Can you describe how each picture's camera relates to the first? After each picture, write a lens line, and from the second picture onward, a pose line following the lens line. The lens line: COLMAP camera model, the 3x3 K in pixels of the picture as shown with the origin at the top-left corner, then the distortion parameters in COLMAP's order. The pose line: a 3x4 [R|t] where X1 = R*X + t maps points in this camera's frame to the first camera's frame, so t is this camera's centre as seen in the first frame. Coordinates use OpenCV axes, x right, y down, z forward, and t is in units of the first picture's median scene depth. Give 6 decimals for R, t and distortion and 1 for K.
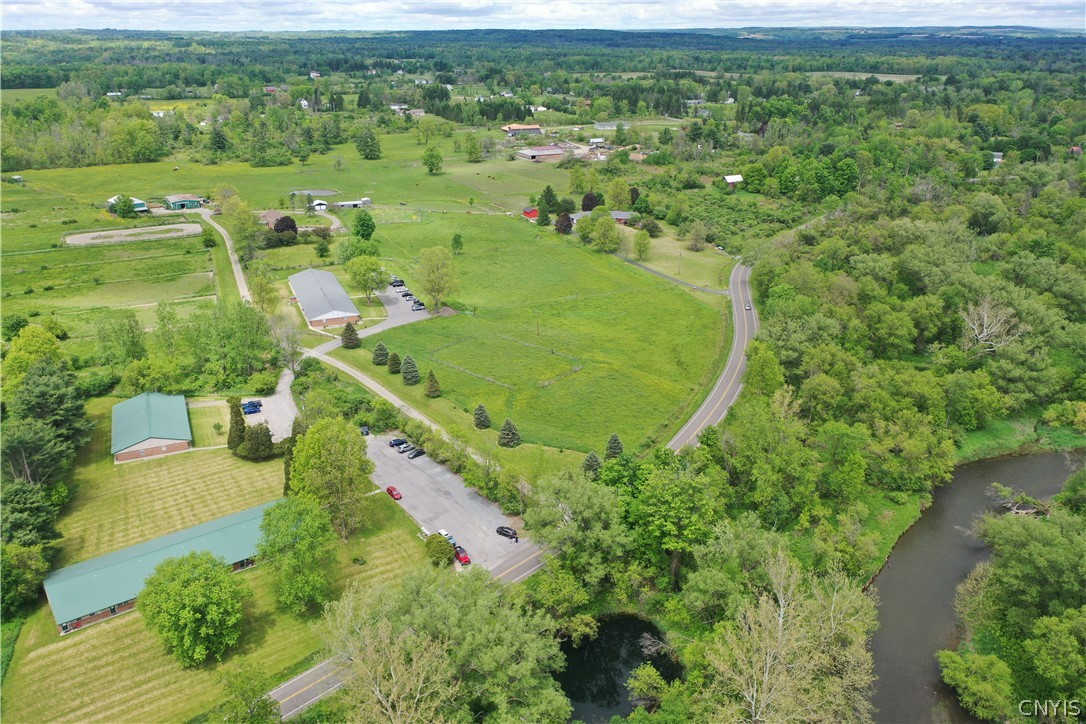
lens RADIAL K [[856.6, 0, 543.0], [0, 856.6, 362.0], [0, 0, 1]] dist [0.002722, 0.003963]
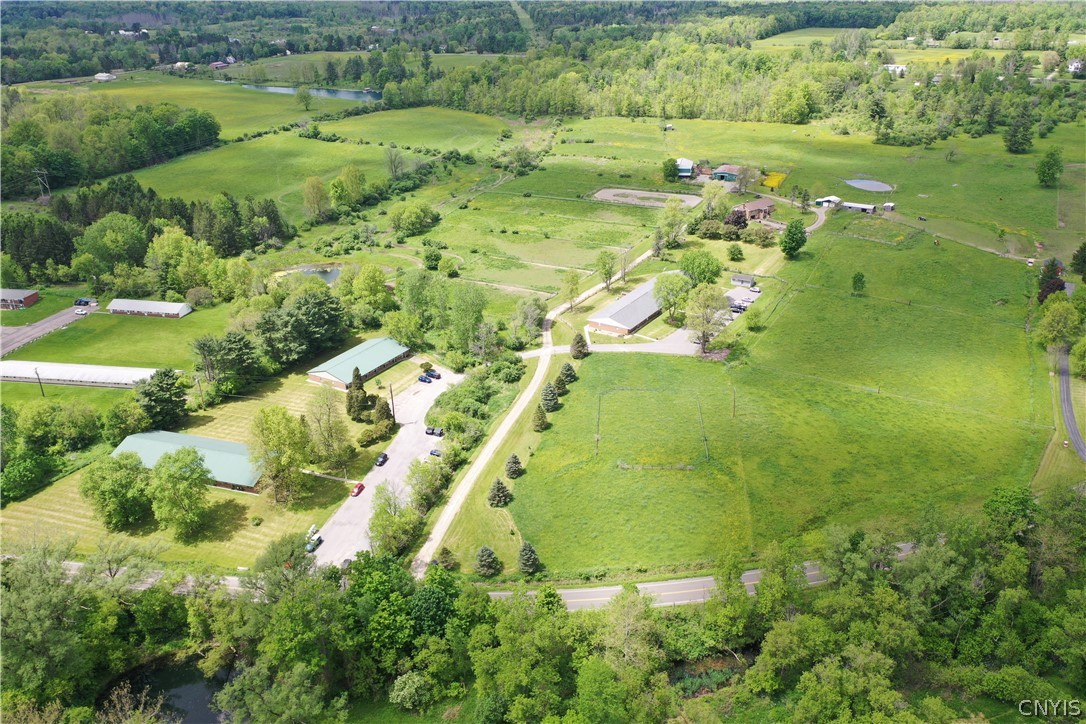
lens RADIAL K [[856.6, 0, 543.0], [0, 856.6, 362.0], [0, 0, 1]] dist [0.002722, 0.003963]
pose [[0.557483, 0.336956, -0.758732, 0.332058], [-0.274502, 0.937338, 0.214584, -0.135006], [0.783493, 0.088647, 0.615045, 0.199500]]
